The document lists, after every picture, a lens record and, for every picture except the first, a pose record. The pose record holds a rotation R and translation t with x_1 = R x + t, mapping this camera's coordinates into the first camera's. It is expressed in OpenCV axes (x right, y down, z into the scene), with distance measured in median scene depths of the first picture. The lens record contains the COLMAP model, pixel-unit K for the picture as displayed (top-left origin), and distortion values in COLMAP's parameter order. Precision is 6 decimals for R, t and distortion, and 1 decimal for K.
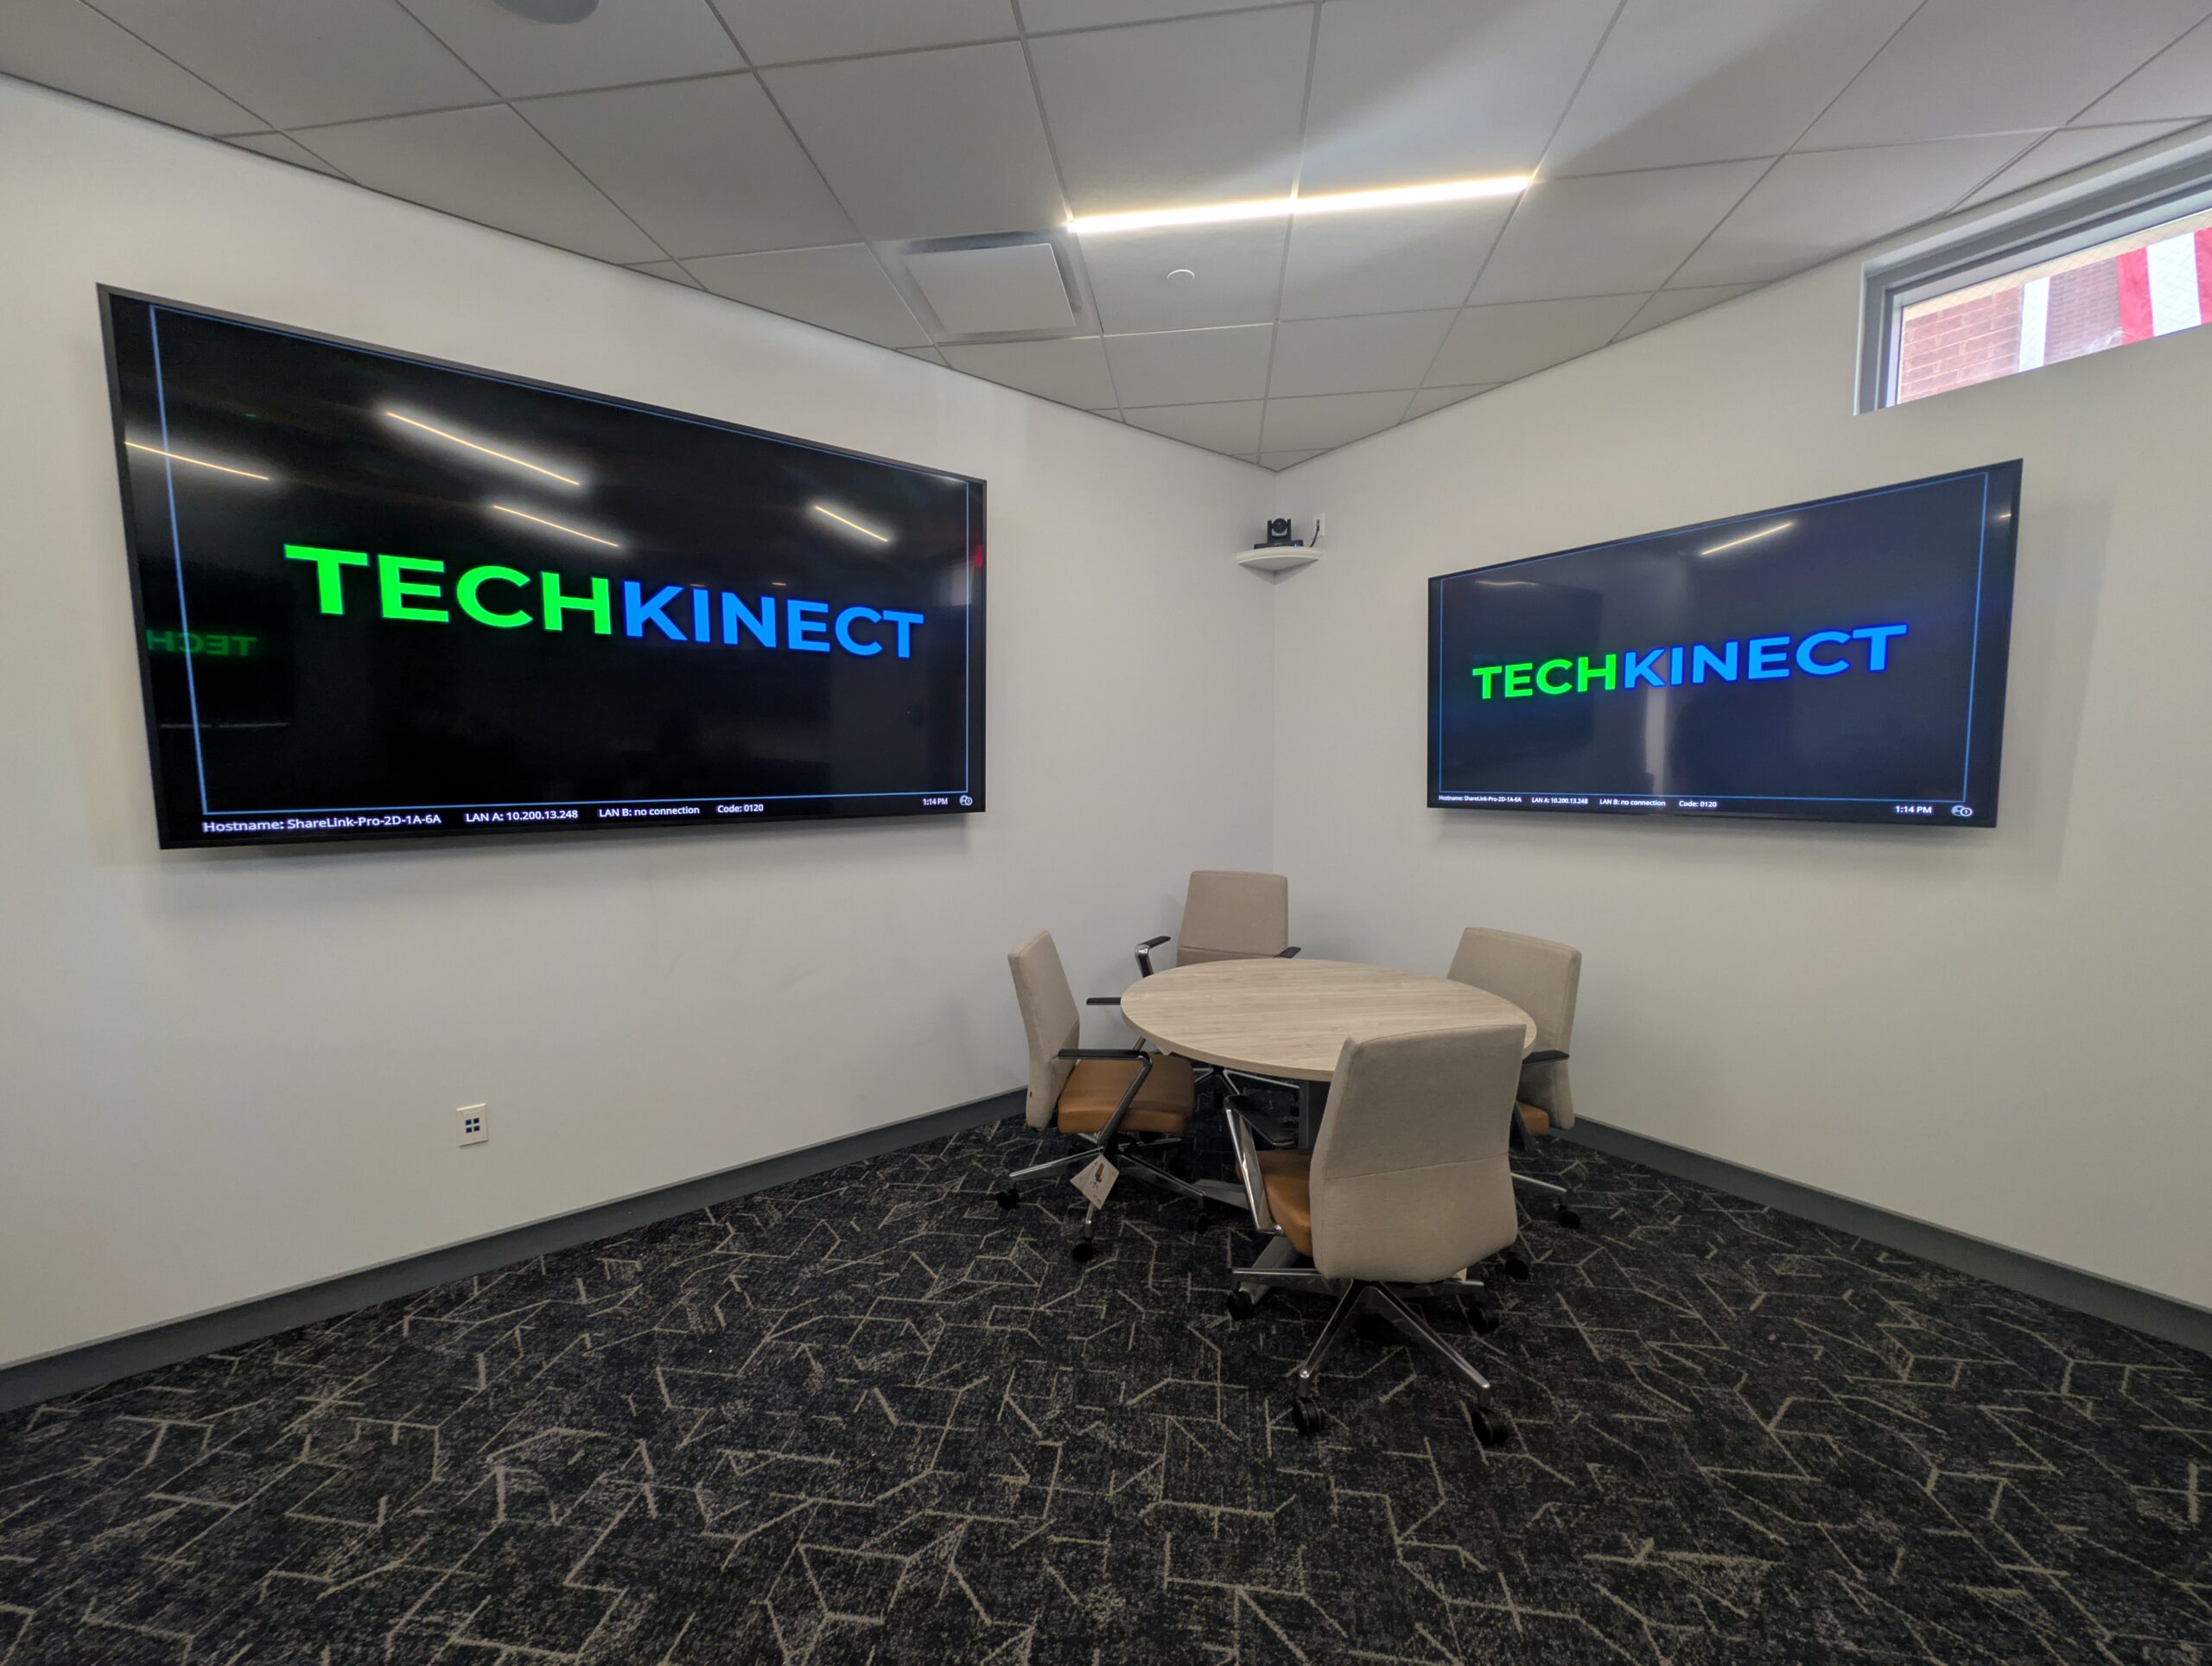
lens RADIAL K [[832.2, 0, 1110.4], [0, 832.2, 833.5], [0, 0, 1]] dist [0.001075, -0.000811]
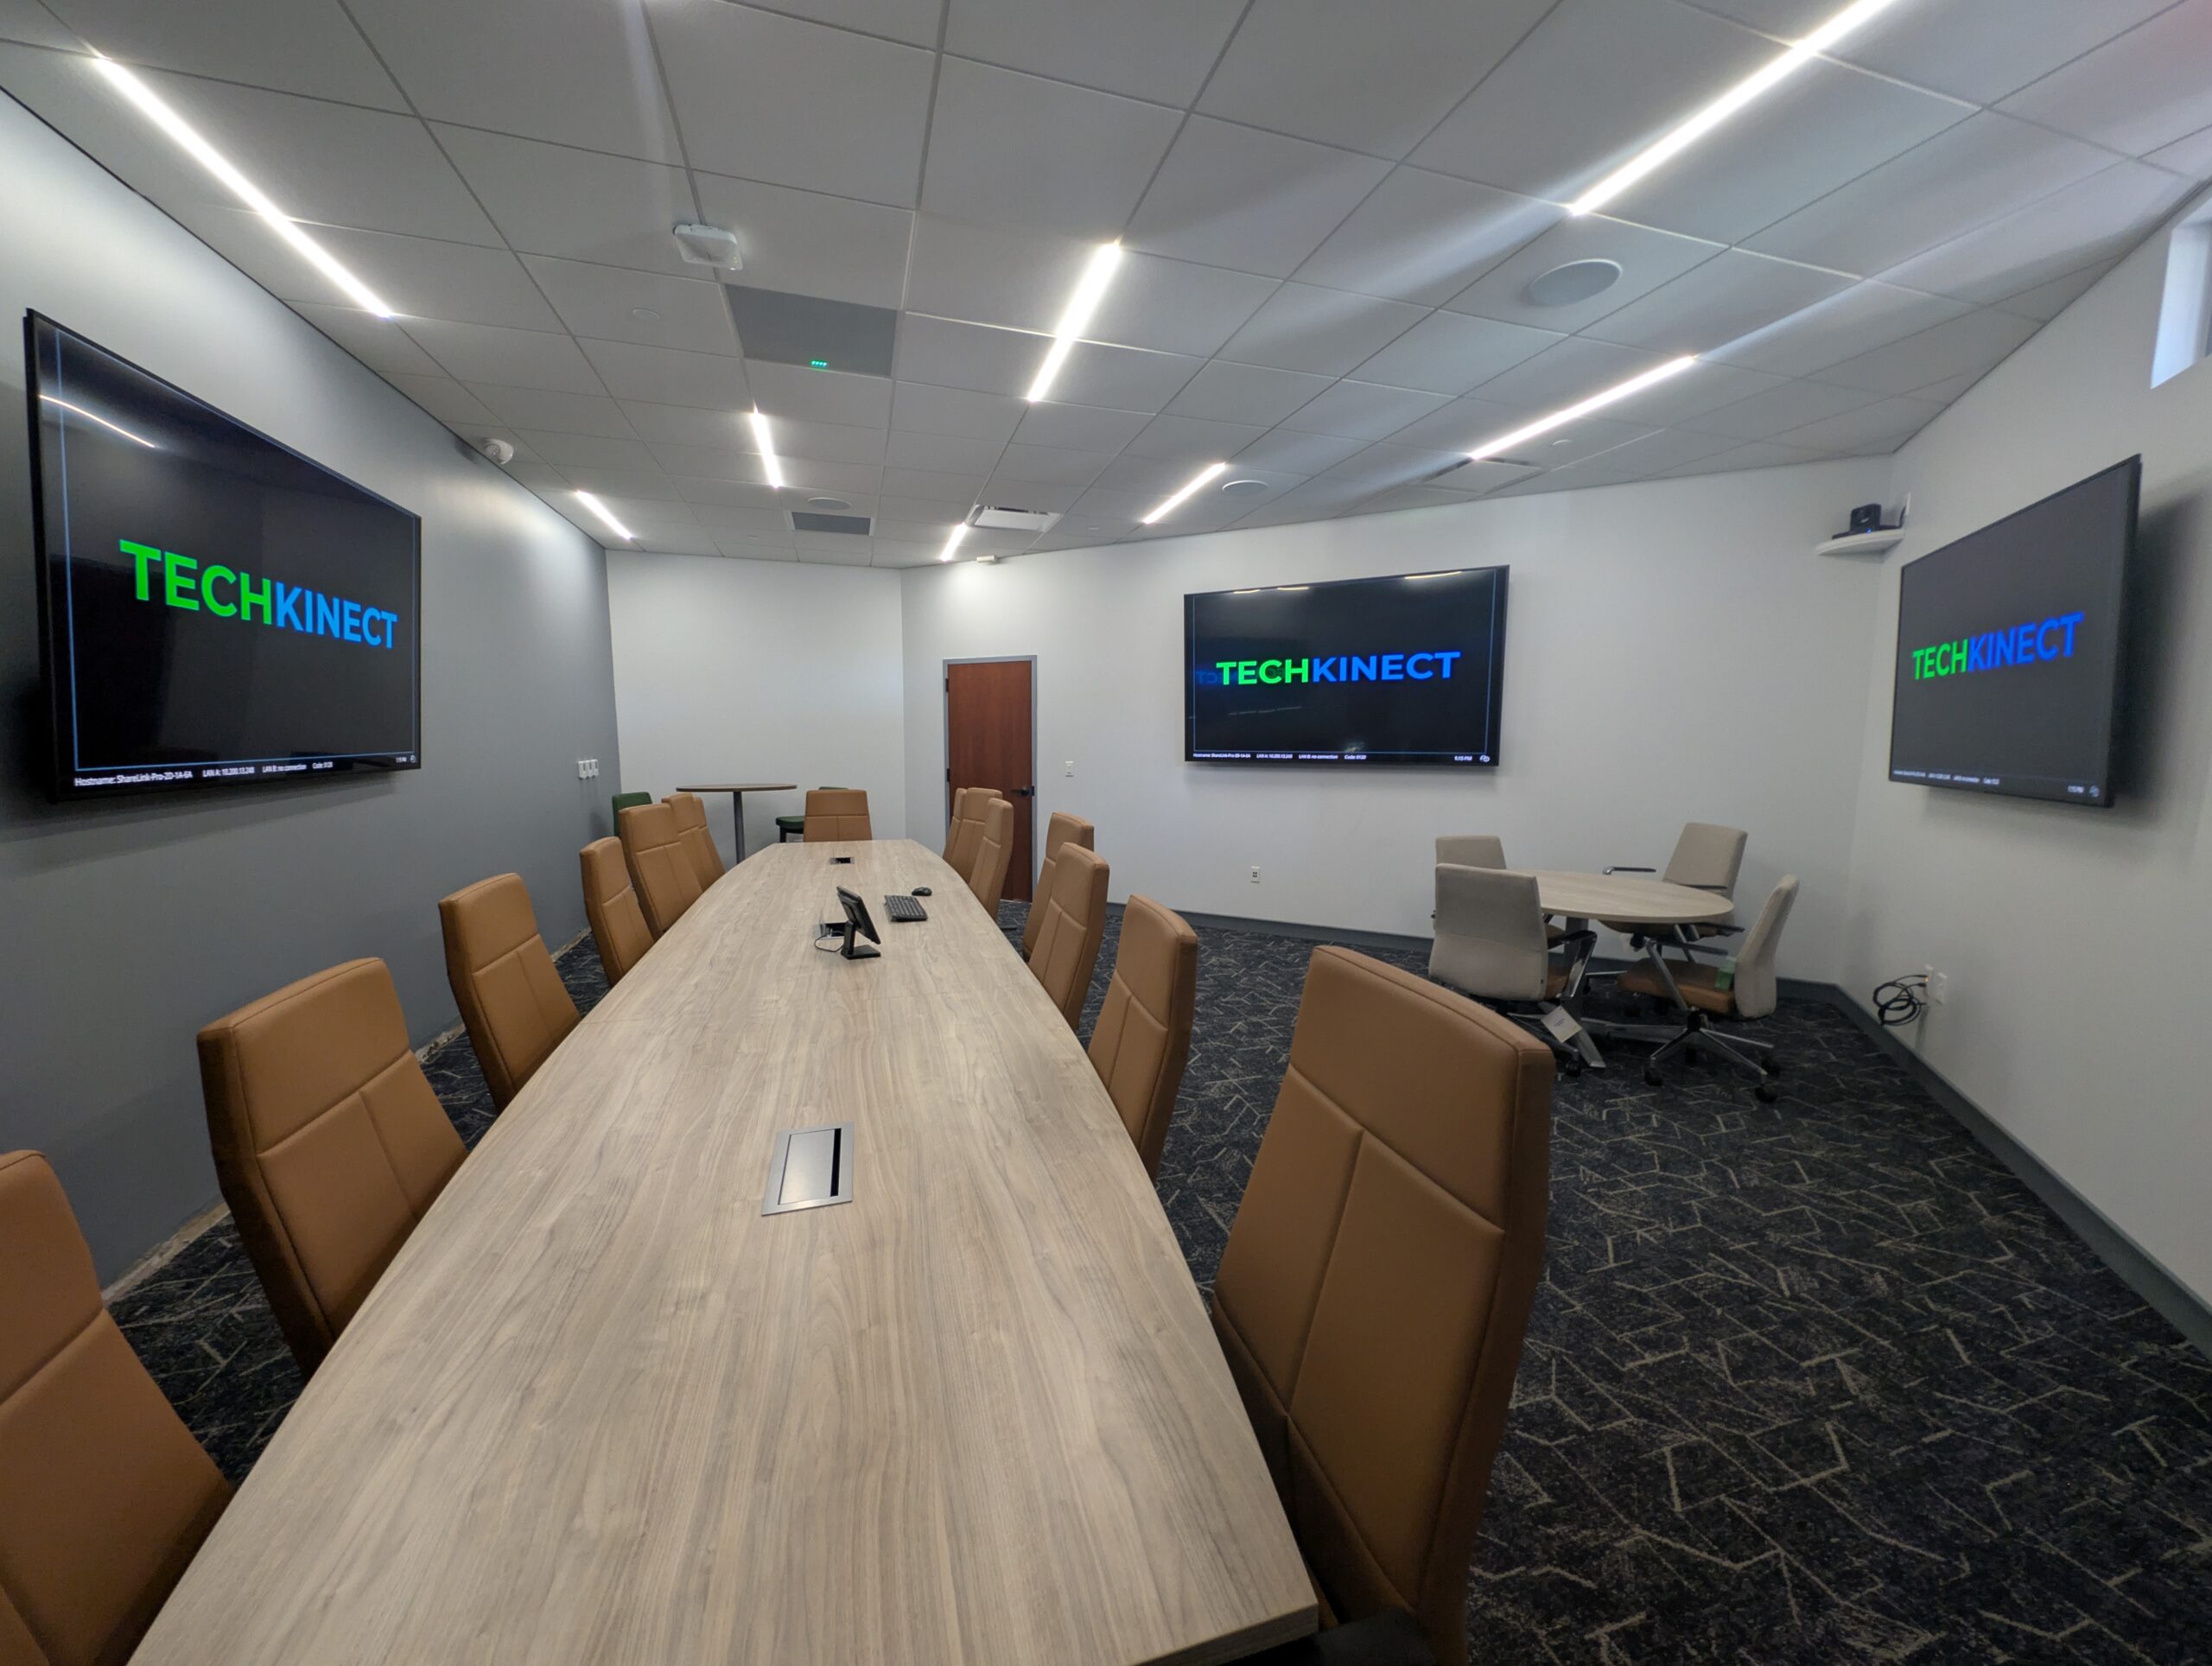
lens RADIAL K [[832.2, 0, 1104.5], [0, 832.2, 830.6], [0, 0, 1]] dist [0.001075, -0.000811]
pose [[0.417043, 0.110482, -0.902147, 1.354589], [-0.077206, 0.993303, 0.085955, 0.025772], [0.905602, 0.033804, 0.422780, -0.524683]]
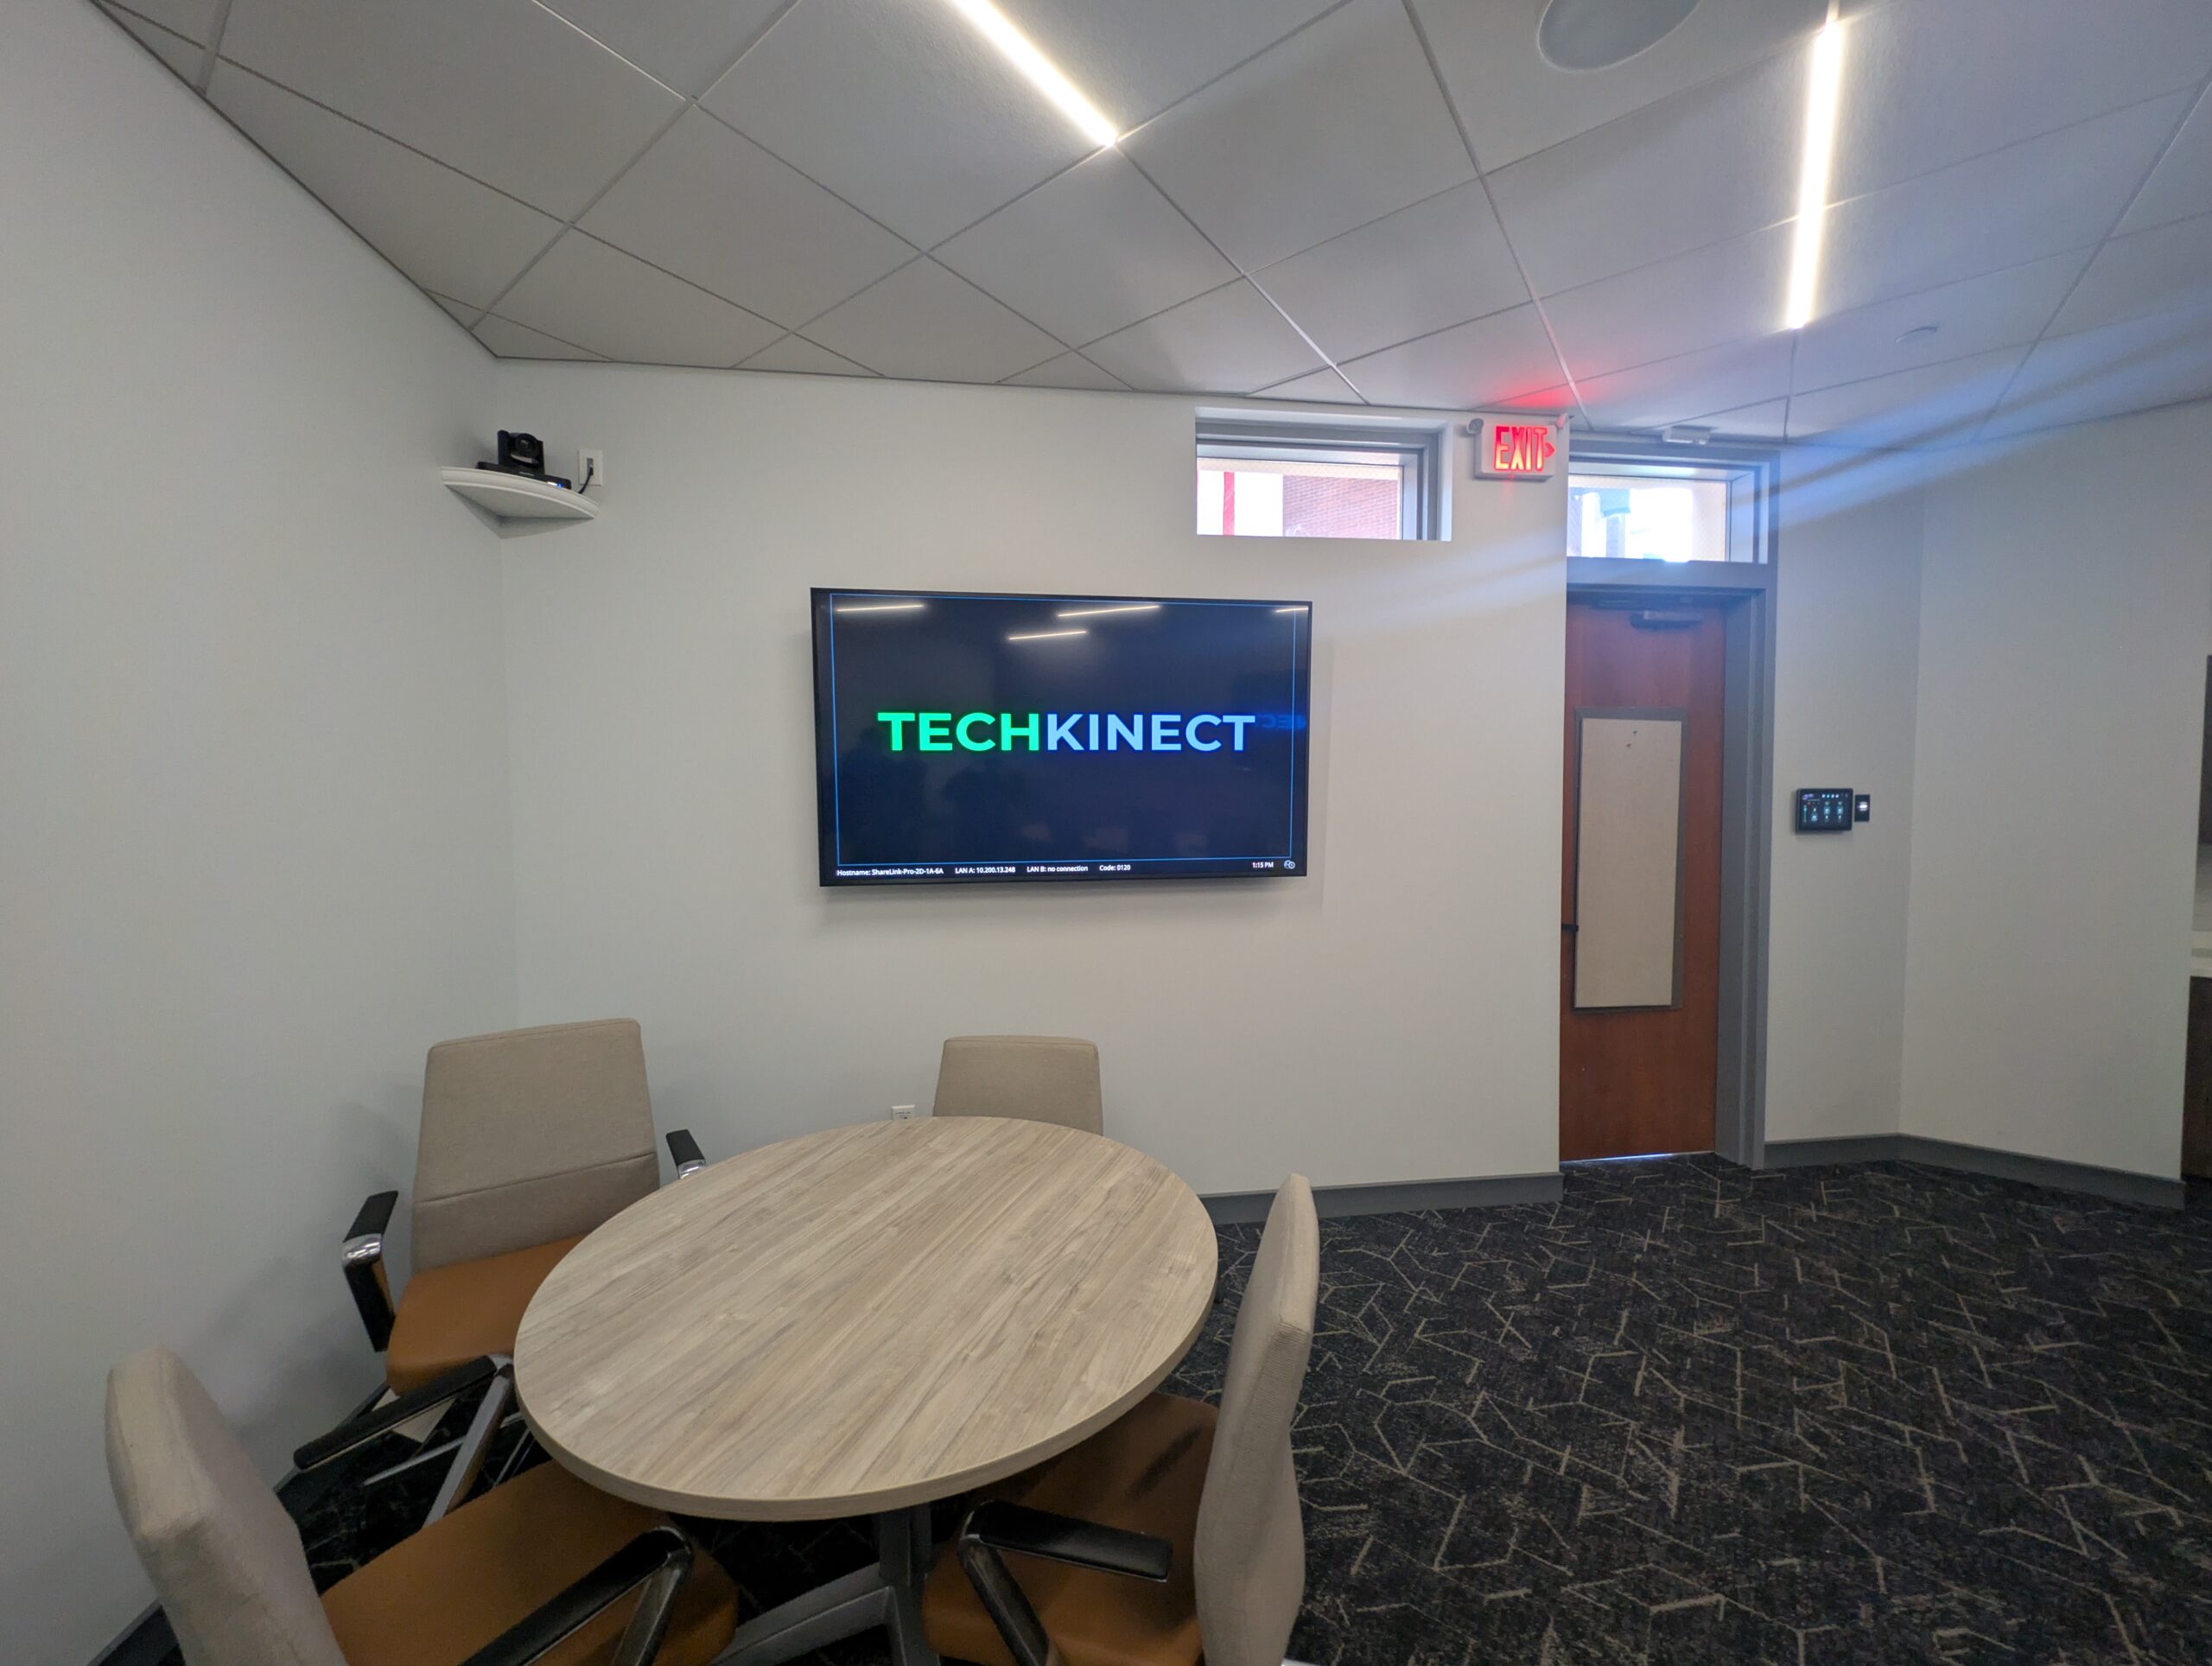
lens RADIAL K [[832.2, 0, 1108.5], [0, 832.2, 831.7], [0, 0, 1]] dist [0.001075, -0.000811]
pose [[0.496249, -0.032994, 0.867553, -0.213487], [0.068304, 0.997664, -0.001128, -0.090115], [-0.865489, 0.059817, 0.497344, 0.563569]]
